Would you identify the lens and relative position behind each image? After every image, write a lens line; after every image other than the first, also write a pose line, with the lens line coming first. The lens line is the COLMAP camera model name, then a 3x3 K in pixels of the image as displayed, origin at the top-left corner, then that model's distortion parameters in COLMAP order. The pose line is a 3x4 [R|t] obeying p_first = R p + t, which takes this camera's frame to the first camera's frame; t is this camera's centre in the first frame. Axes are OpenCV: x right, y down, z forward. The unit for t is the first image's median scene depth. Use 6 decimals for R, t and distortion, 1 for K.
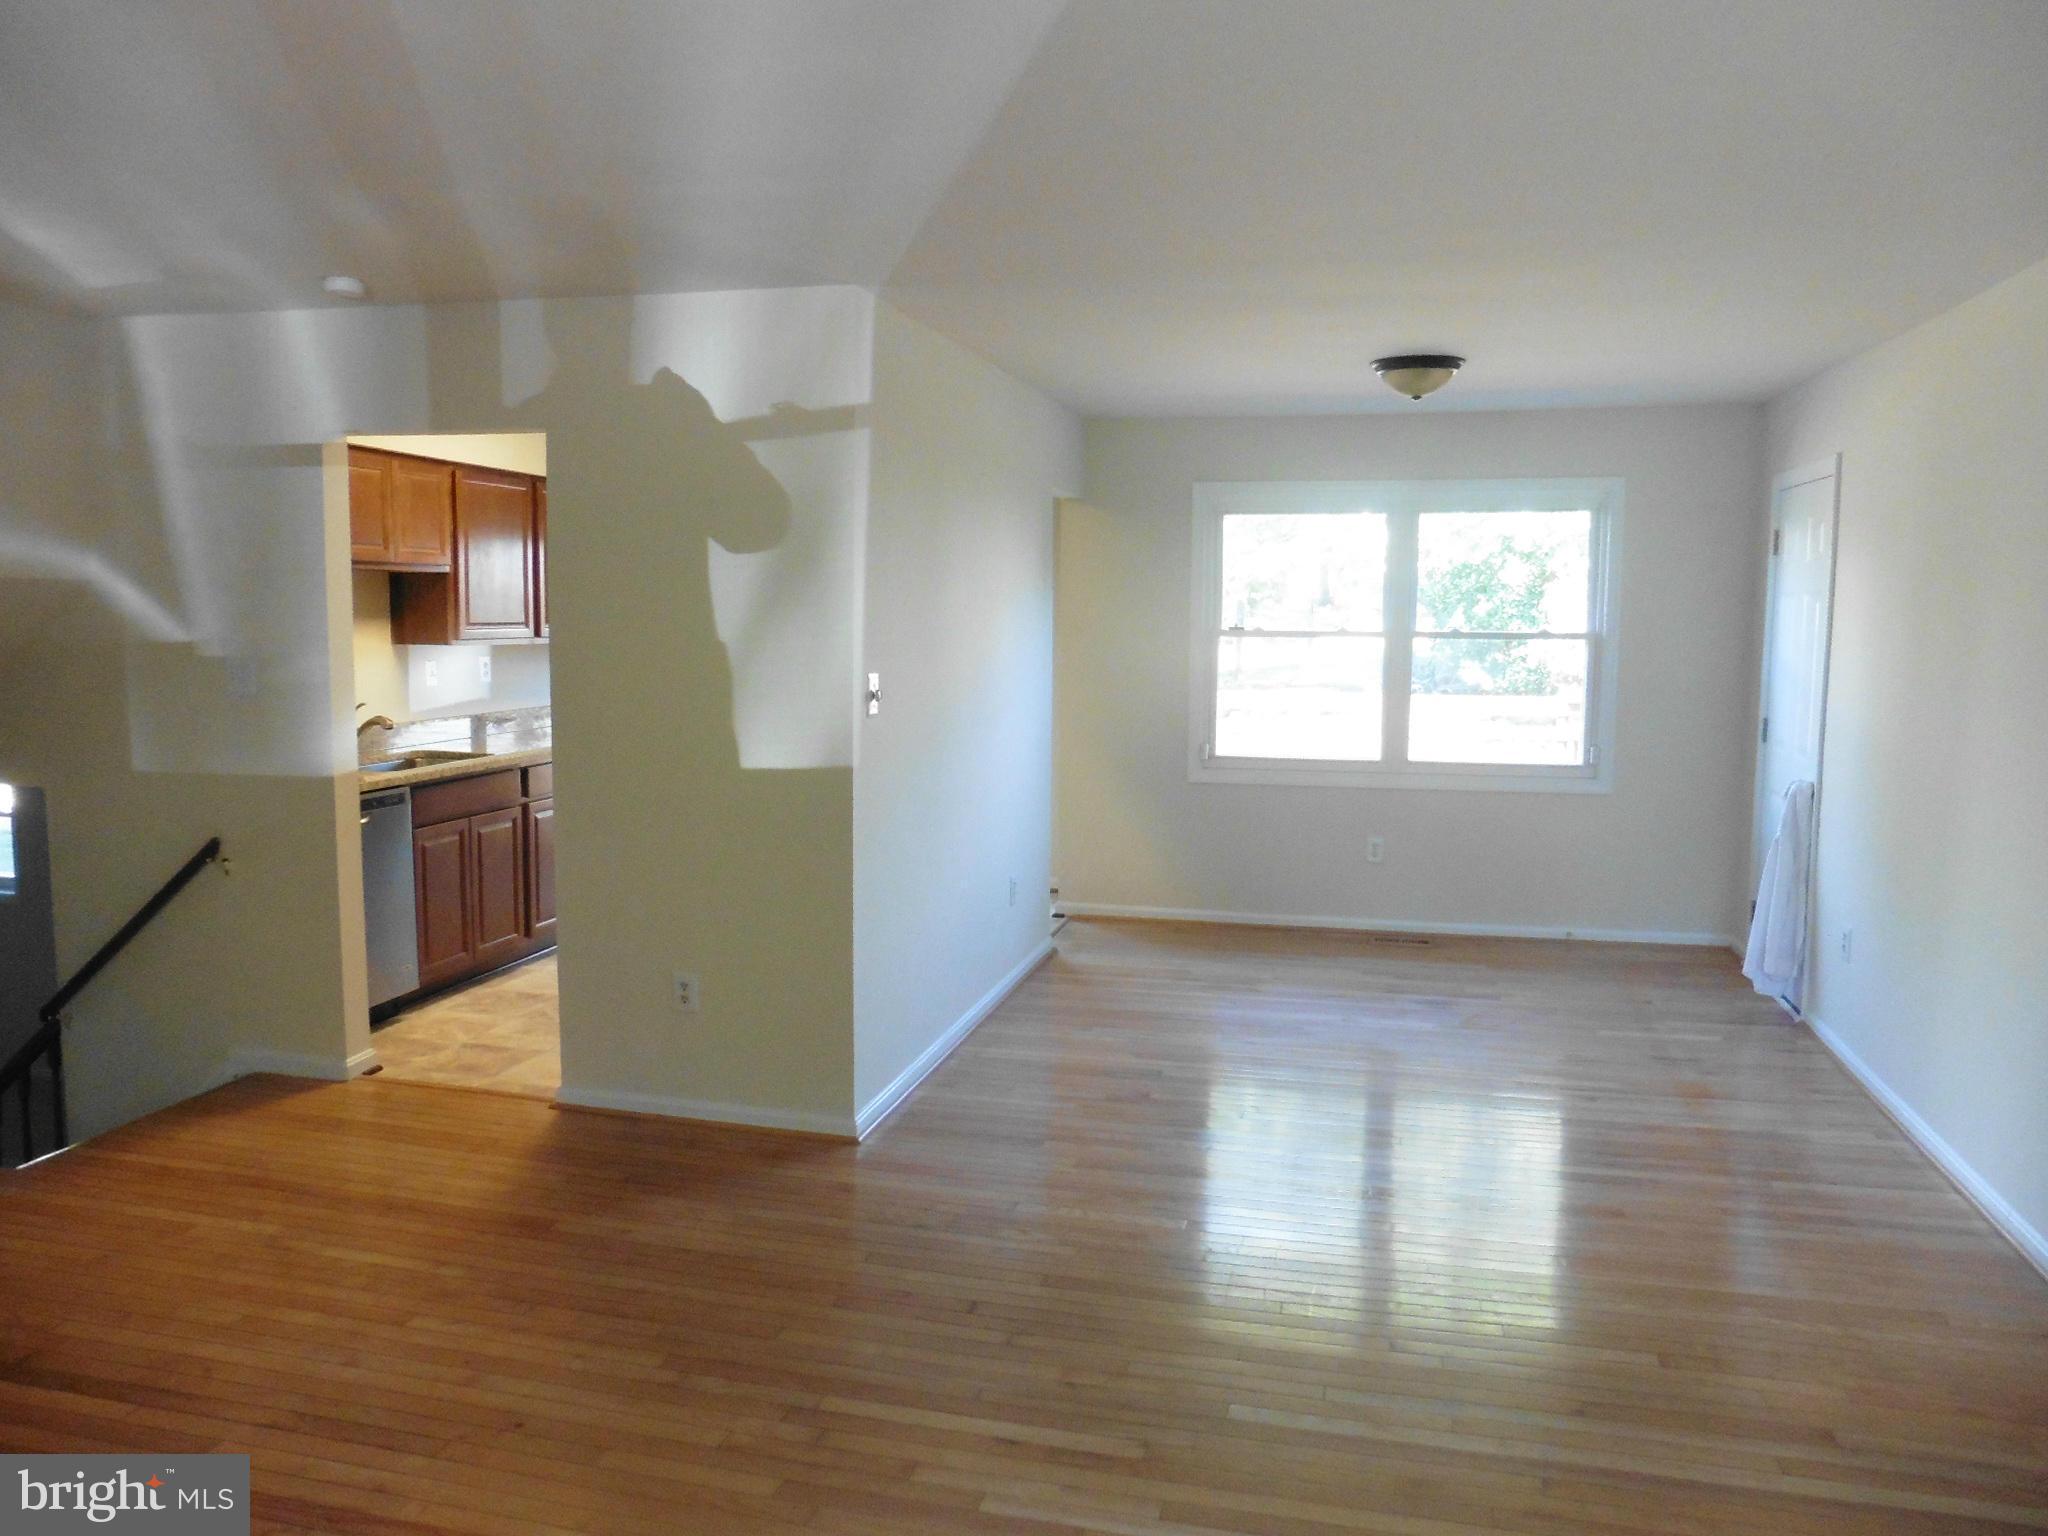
lens RADIAL K [[1466.1, 0, 1027.4], [0, 1466.1, 756.8], [0, 0, 1]] dist [-0.082866, 0.063678]
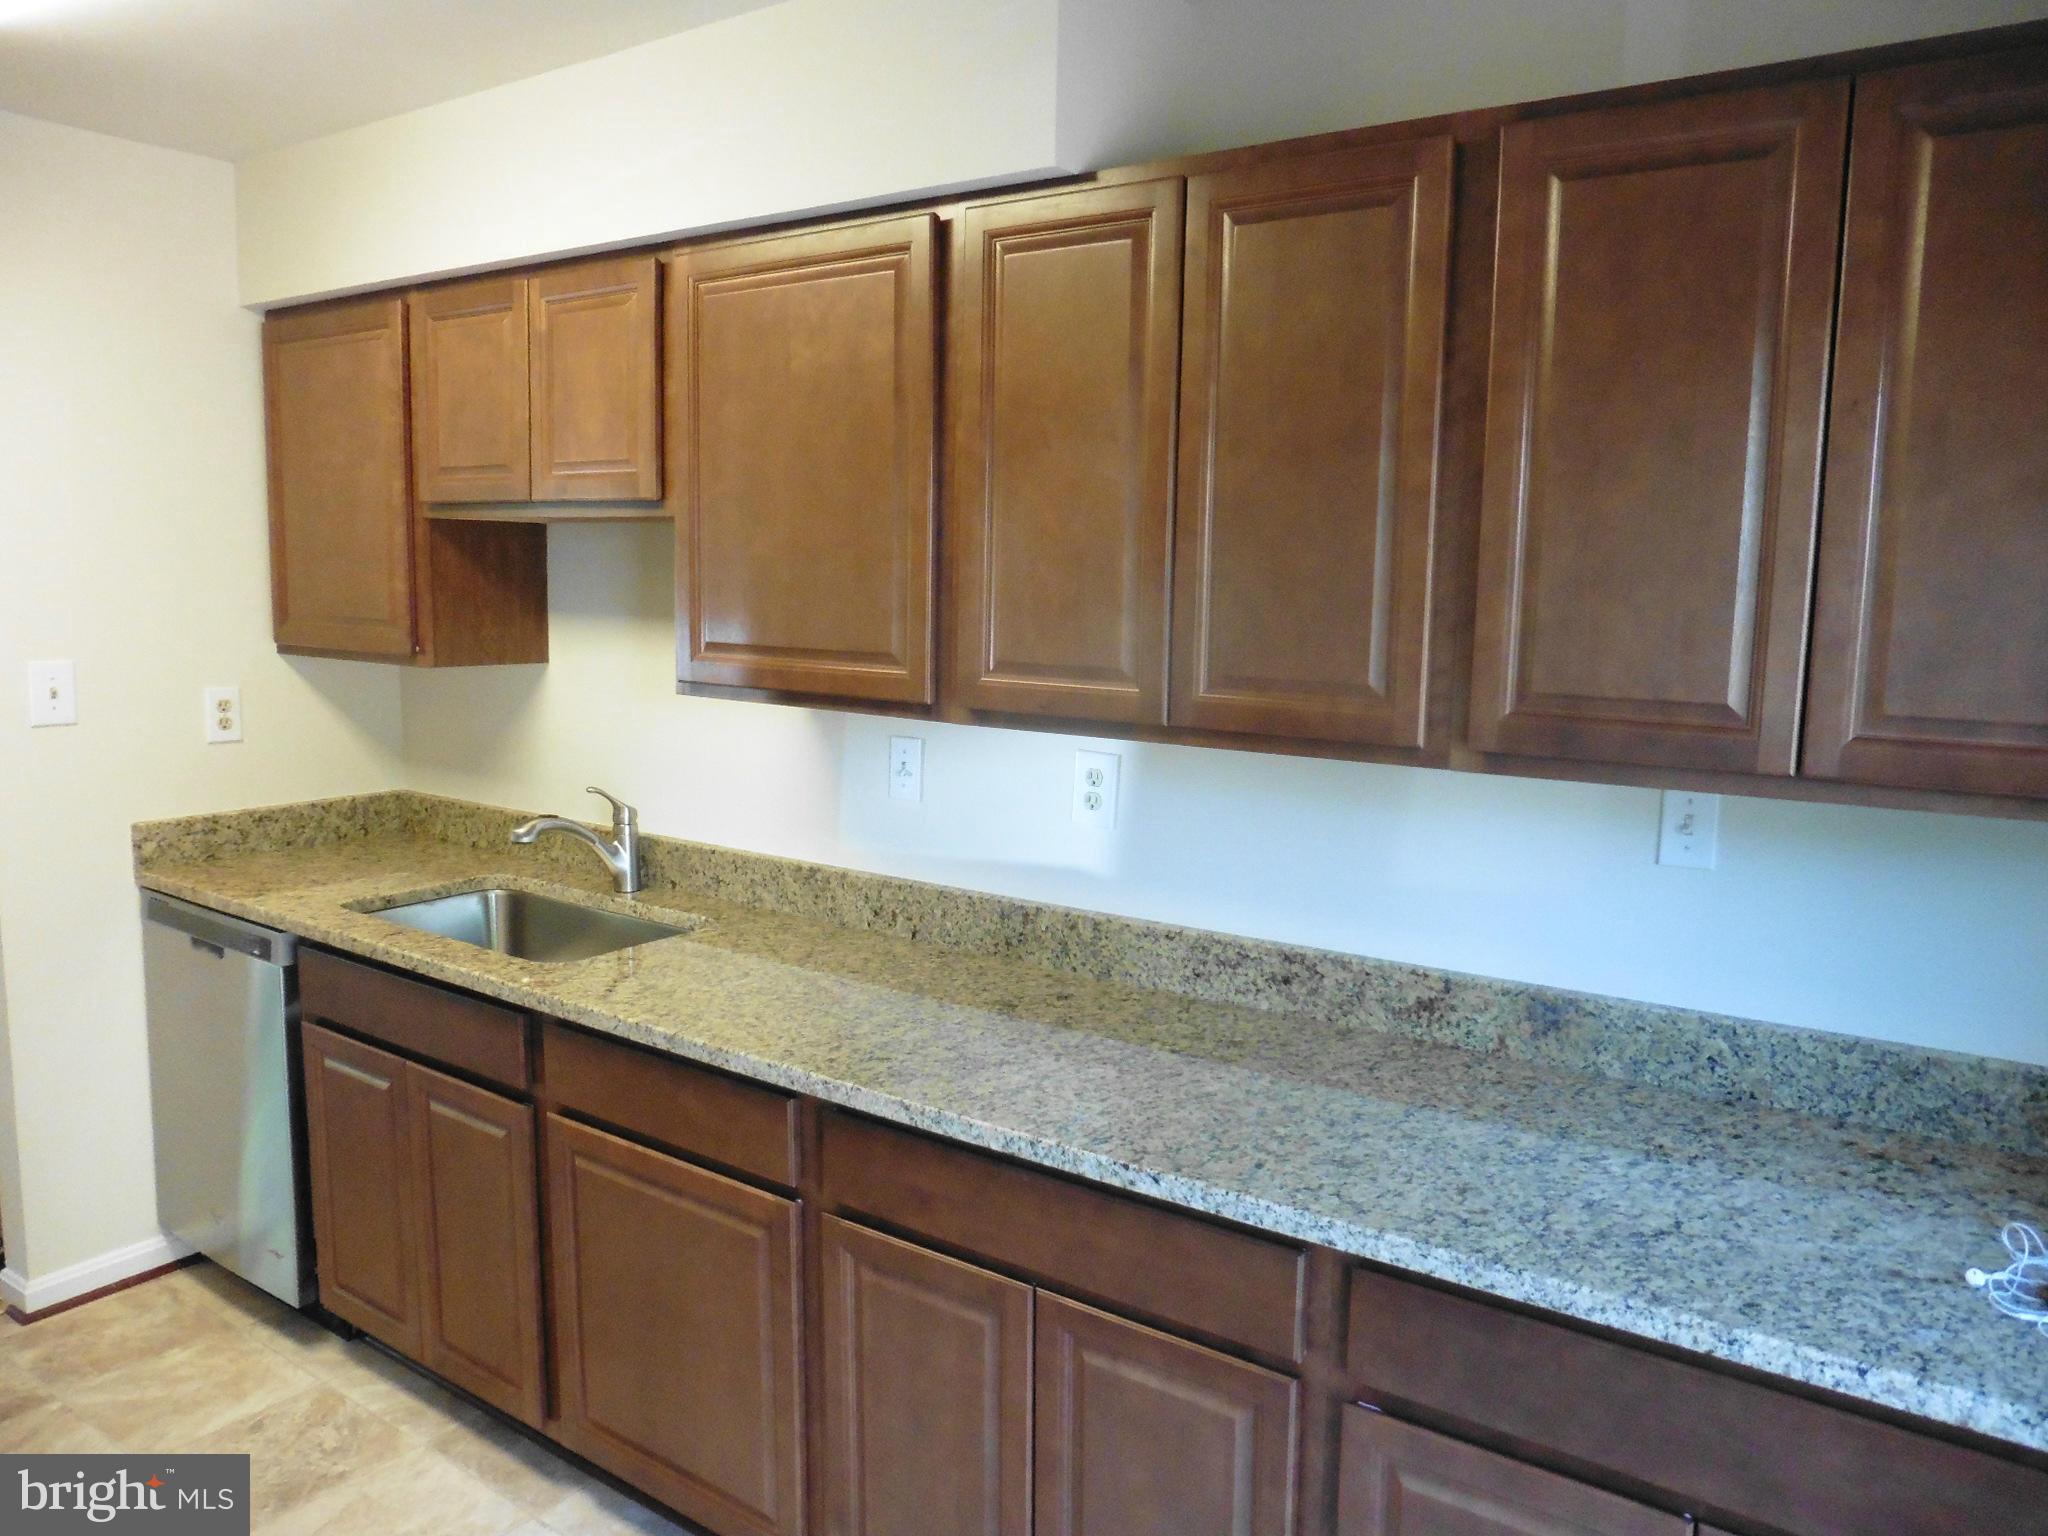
lens RADIAL K [[1466.1, 0, 1027.4], [0, 1466.1, 756.8], [0, 0, 1]] dist [-0.082866, 0.063678]
pose [[-0.350649, 0.090384, -0.932135, -0.048522], [-0.124591, 0.981982, 0.142086, -0.153160], [0.928183, 0.165958, -0.333069, 1.475519]]
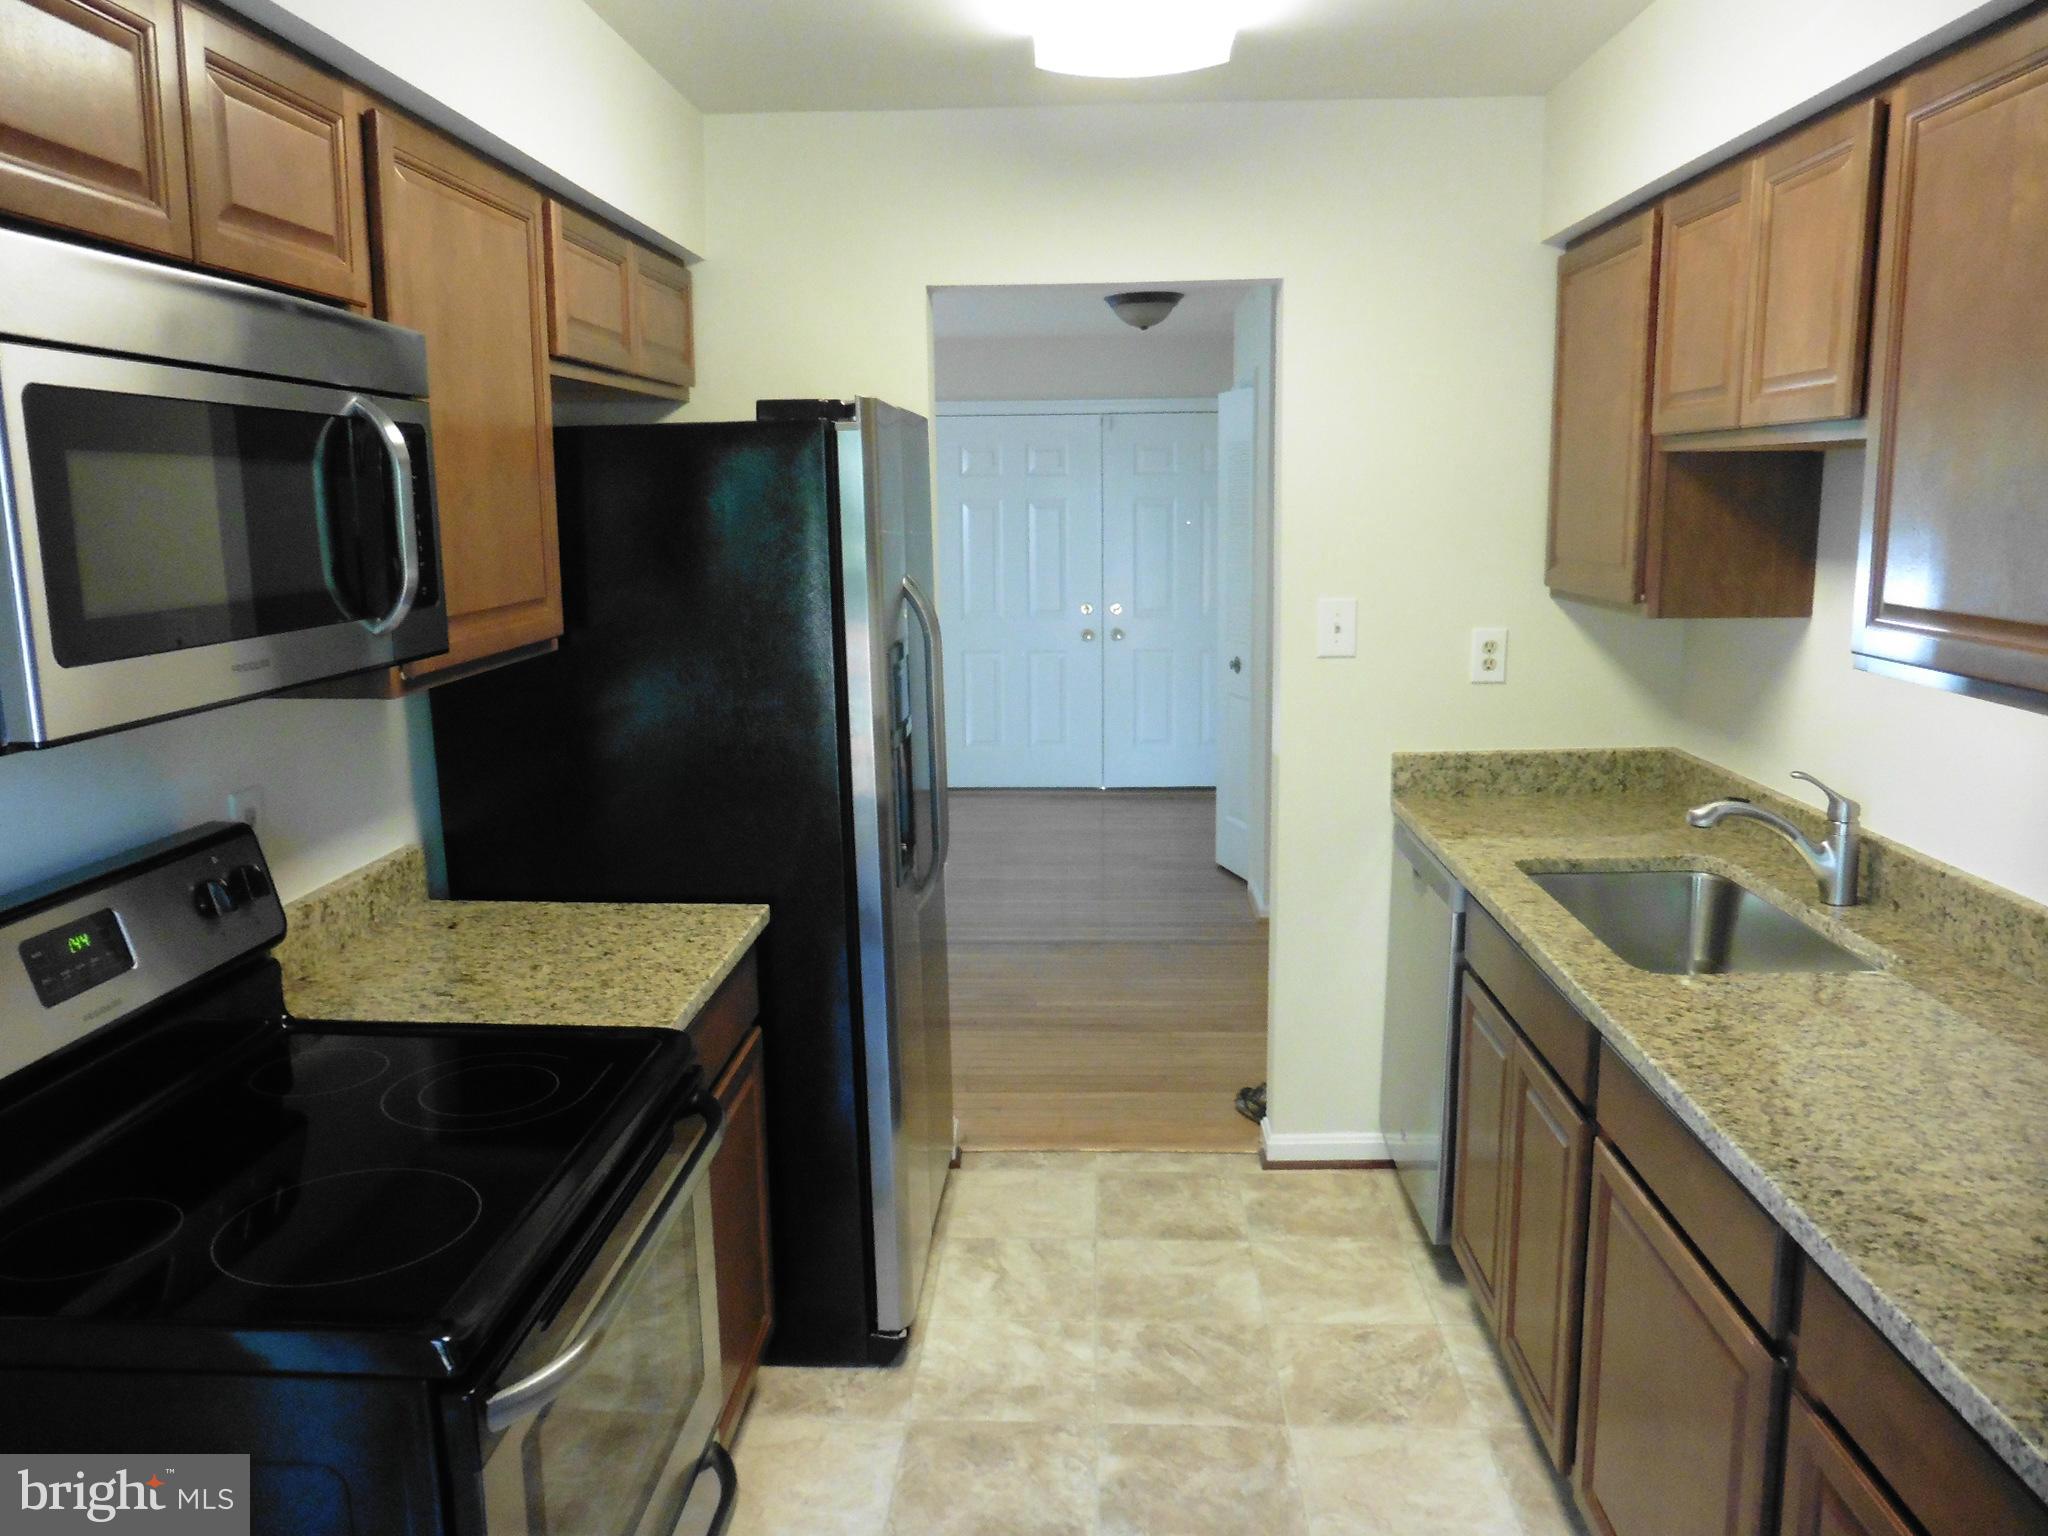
lens RADIAL K [[1466.1, 0, 1027.4], [0, 1466.1, 756.8], [0, 0, 1]] dist [-0.082866, 0.063678]
pose [[-0.980790, 0.037387, -0.191449, -0.188270], [-0.015396, 0.963561, 0.267044, -0.164819], [0.194456, 0.264862, -0.944476, 1.520938]]
